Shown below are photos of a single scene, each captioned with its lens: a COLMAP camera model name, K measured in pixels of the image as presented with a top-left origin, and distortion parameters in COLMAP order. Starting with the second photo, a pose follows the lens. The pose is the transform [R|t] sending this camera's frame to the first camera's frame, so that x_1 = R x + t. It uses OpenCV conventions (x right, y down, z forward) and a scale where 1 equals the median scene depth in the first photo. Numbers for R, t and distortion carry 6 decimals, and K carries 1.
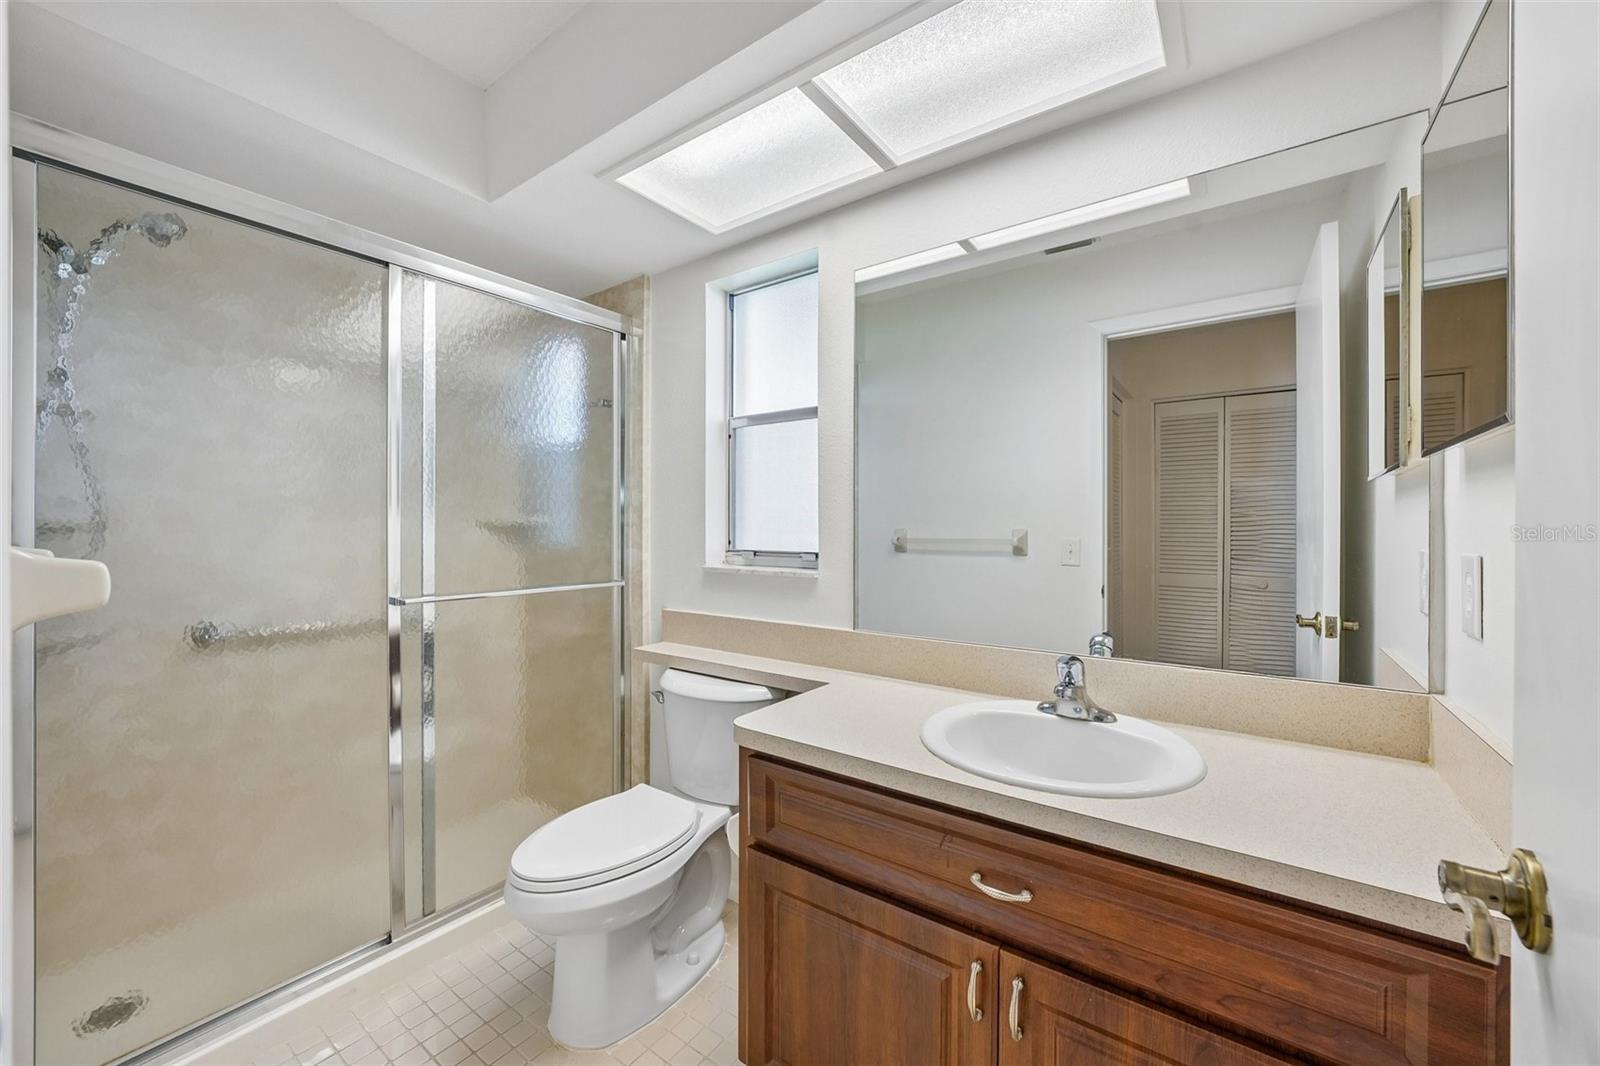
lens RADIAL K [[614.4, 0, 797.7], [0, 614.4, 532.6], [0, 0, 1]] dist [-0.015454, 0.000293]
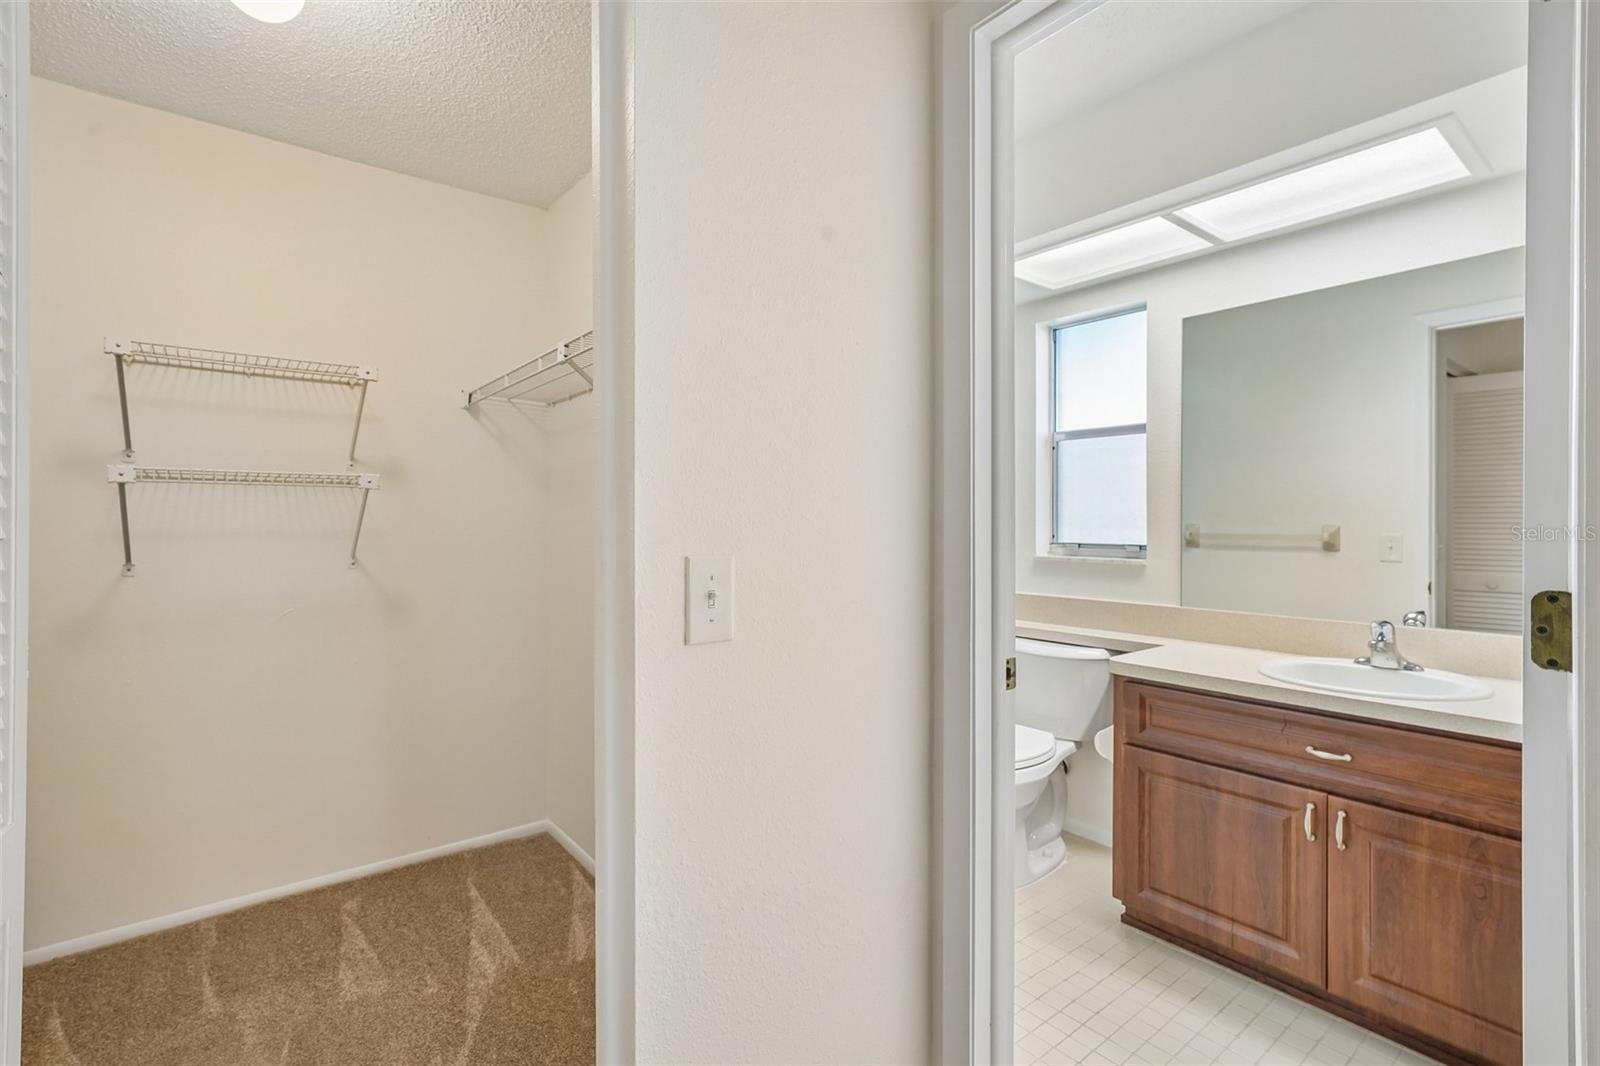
lens RADIAL K [[730.2, 0, 801.4], [0, 730.2, 526.2], [0, 0, 1]] dist [0.000549, 0.000041]
pose [[0.963940, -0.000131, -0.266118, -0.358453], [-0.000124, 1.000000, -0.000939, -0.004816], [0.266118, 0.000938, 0.963940, -0.887737]]
